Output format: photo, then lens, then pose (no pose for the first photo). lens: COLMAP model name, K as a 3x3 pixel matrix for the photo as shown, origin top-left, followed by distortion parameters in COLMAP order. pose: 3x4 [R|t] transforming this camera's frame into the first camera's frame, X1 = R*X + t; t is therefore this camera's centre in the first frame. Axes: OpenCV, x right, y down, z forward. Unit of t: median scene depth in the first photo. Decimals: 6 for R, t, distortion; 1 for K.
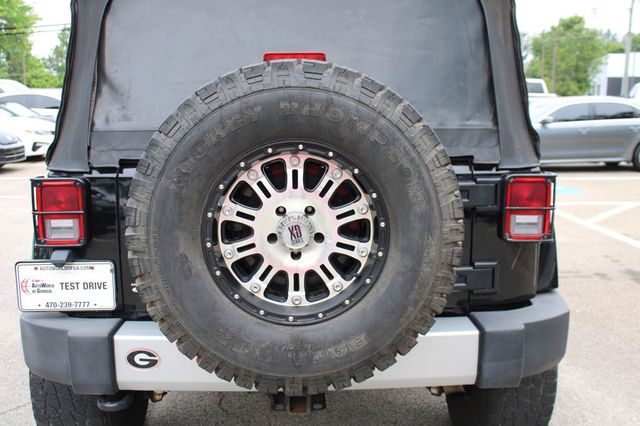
lens RADIAL K [[674.3, 0, 320.0], [0, 674.3, 213.0], [0, 0, 1]] dist [-0.103561, 0.122049]
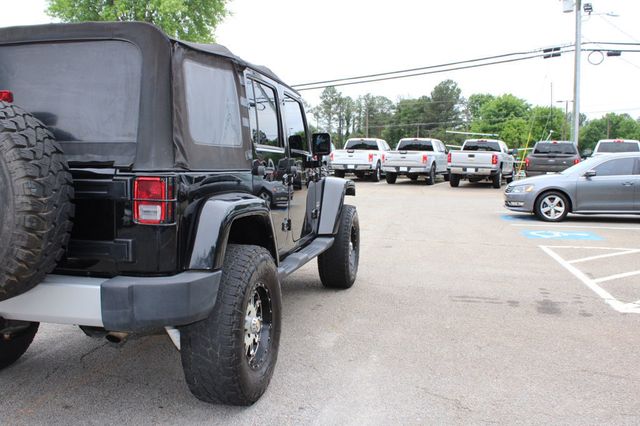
lens RADIAL K [[594.9, 0, 320.0], [0, 594.9, 213.0], [0, 0, 1]] dist [-0.155485, 0.160043]
pose [[0.966583, 0.036304, -0.253770, 0.986471], [-0.055374, 0.996119, -0.068409, 0.084396], [0.250302, 0.080175, 0.964842, -0.059027]]
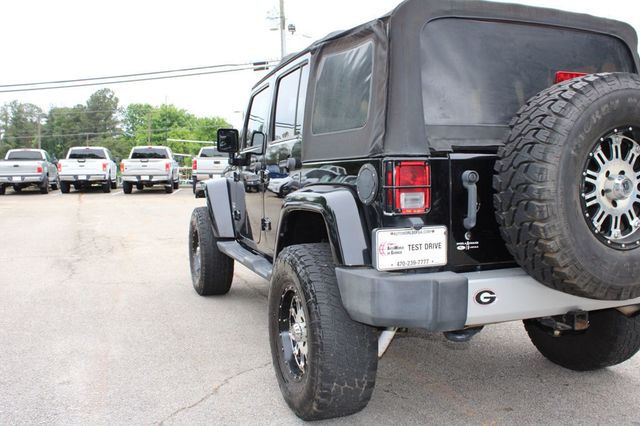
lens RADIAL K [[594.9, 0, 320.0], [0, 594.9, 213.0], [0, 0, 1]] dist [-0.155485, 0.160043]
pose [[0.946932, -0.026619, 0.320331, -0.929739], [0.056696, 0.994772, -0.084936, 0.135031], [-0.316395, 0.098590, 0.943490, 0.012921]]
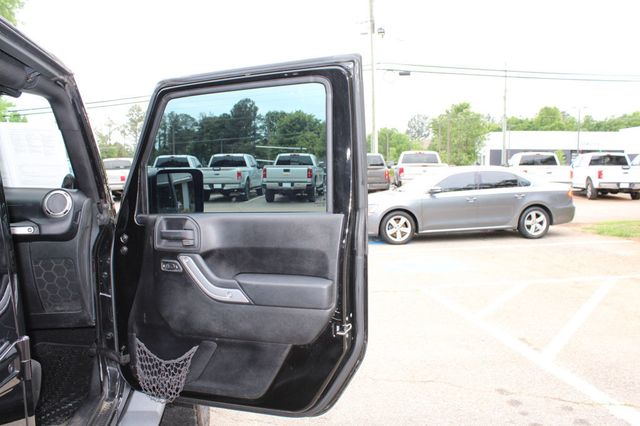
lens RADIAL K [[535.9, 0, 320.0], [0, 535.9, 213.0], [0, 0, 1]] dist [-0.177717, 0.169962]
pose [[0.995819, -0.018380, 0.089479, 0.597284], [0.026016, 0.996047, -0.084937, -0.255182], [-0.087564, 0.086910, 0.992360, 1.393445]]
